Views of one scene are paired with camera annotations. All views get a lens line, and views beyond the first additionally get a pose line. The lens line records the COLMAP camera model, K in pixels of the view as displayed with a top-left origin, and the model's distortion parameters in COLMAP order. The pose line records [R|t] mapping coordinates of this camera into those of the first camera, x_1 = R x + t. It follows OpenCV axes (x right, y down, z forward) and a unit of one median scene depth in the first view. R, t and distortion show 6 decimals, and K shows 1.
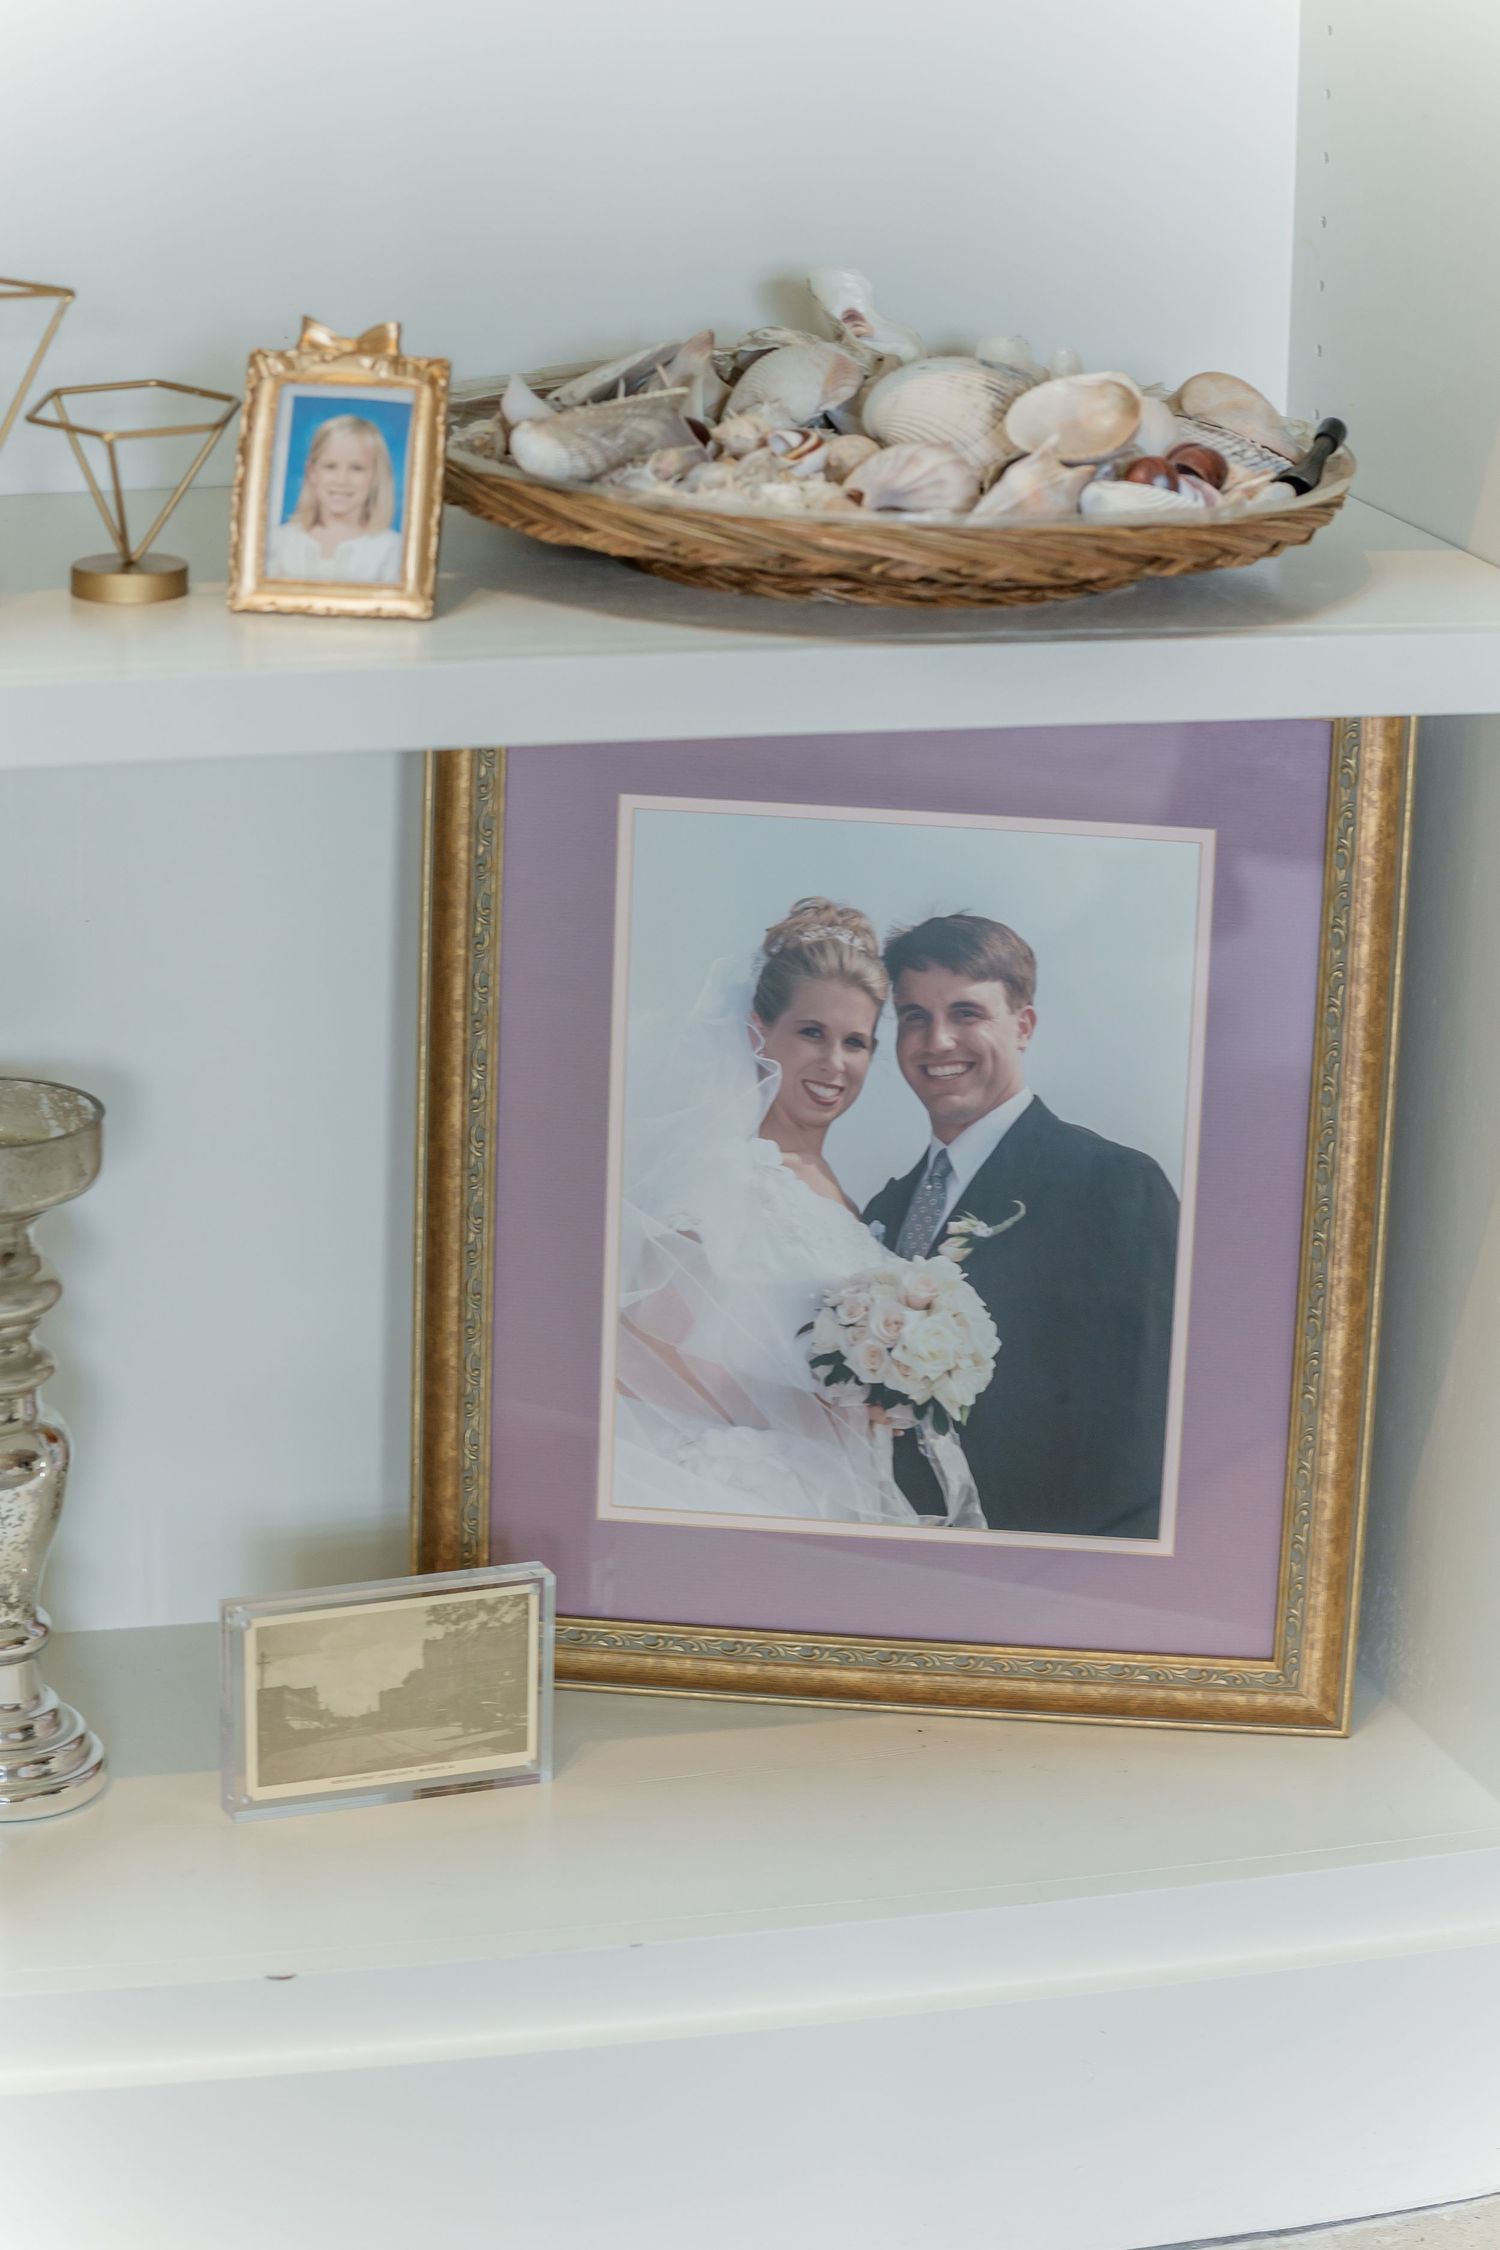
lens RADIAL K [[5653.2, 0, 750.0], [0, 5653.2, 1125.0], [0, 0, 1]] dist [-0.669258, -0.492528]
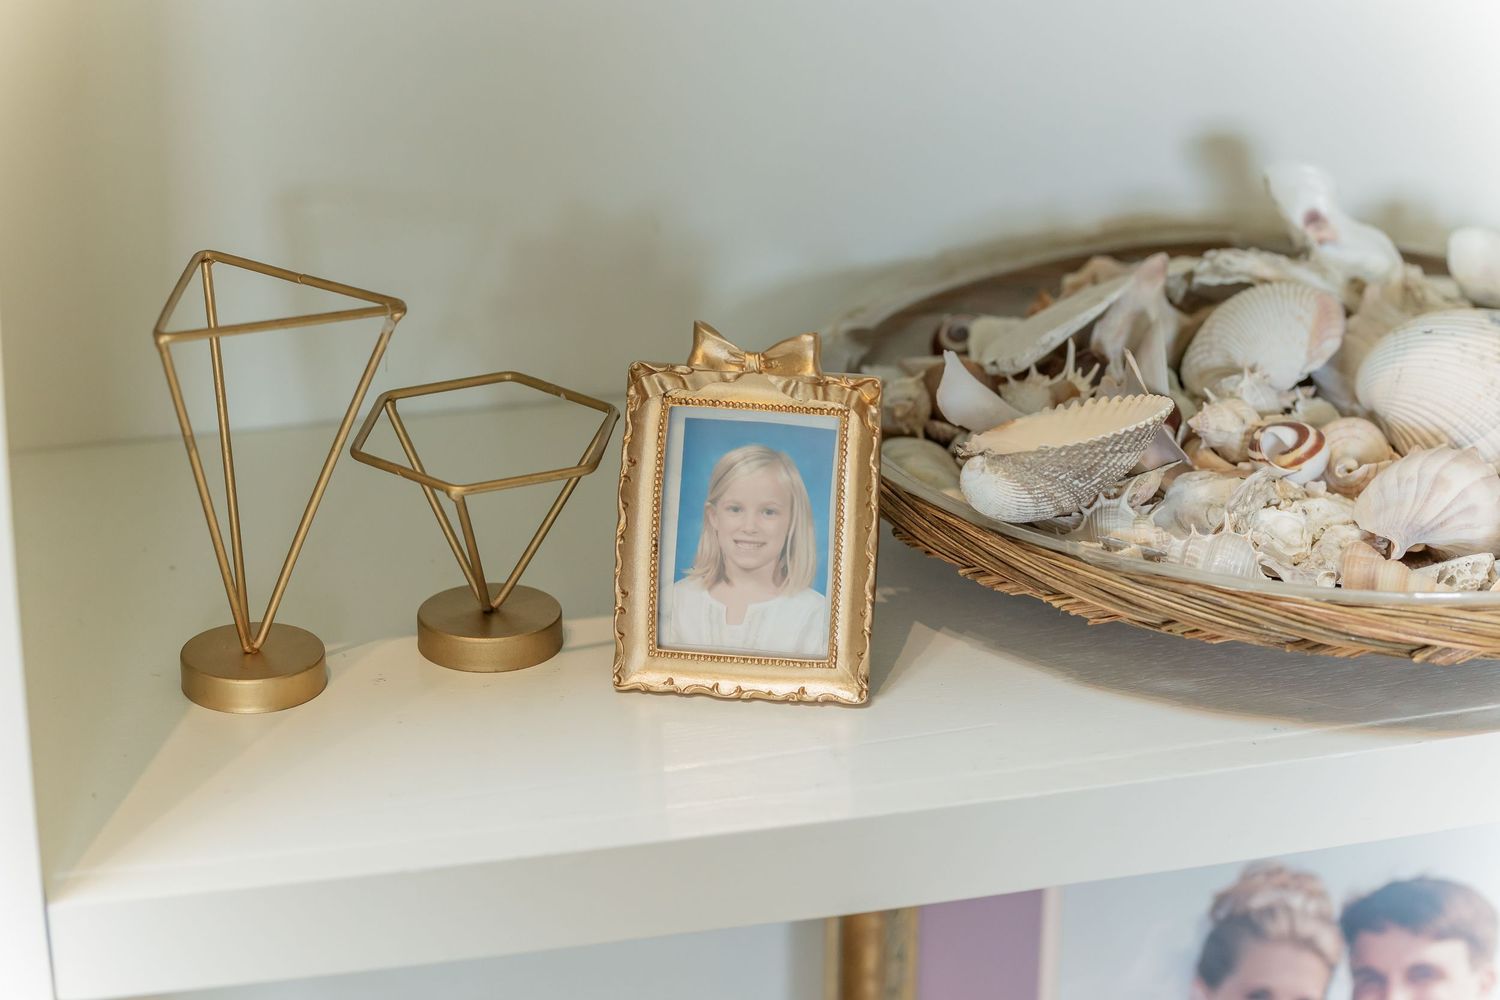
lens RADIAL K [[3768.8, 0, 799.1], [0, 3768.8, 501.7], [0, 0, 1]] dist [-0.669258, -0.492528]
pose [[0.999501, -0.016633, -0.026841, -0.051301], [0.018869, 0.996173, 0.085345, -0.165397], [0.025318, -0.085809, 0.995990, 0.456645]]
